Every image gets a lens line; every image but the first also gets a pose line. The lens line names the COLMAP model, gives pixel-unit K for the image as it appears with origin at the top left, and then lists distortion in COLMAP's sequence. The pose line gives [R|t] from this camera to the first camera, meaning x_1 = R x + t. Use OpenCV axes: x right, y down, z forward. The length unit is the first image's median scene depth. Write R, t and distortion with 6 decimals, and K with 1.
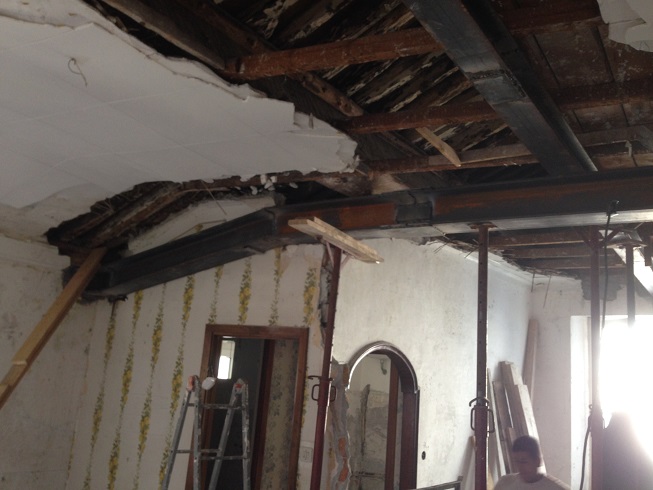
lens RADIAL K [[556.6, 0, 326.5], [0, 556.6, 245.0], [0, 0, 1]] dist [0.003850, -0.002023]
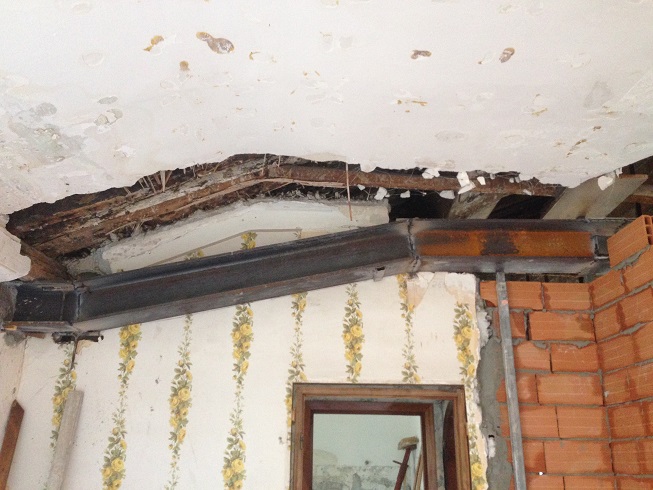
lens RADIAL K [[556.6, 0, 326.5], [0, 556.6, 245.0], [0, 0, 1]] dist [0.003850, -0.002023]
pose [[0.851552, 0.114085, 0.511707, -0.528493], [-0.066255, 0.991629, -0.110827, 0.052784], [-0.520067, 0.060471, 0.851982, 0.383726]]
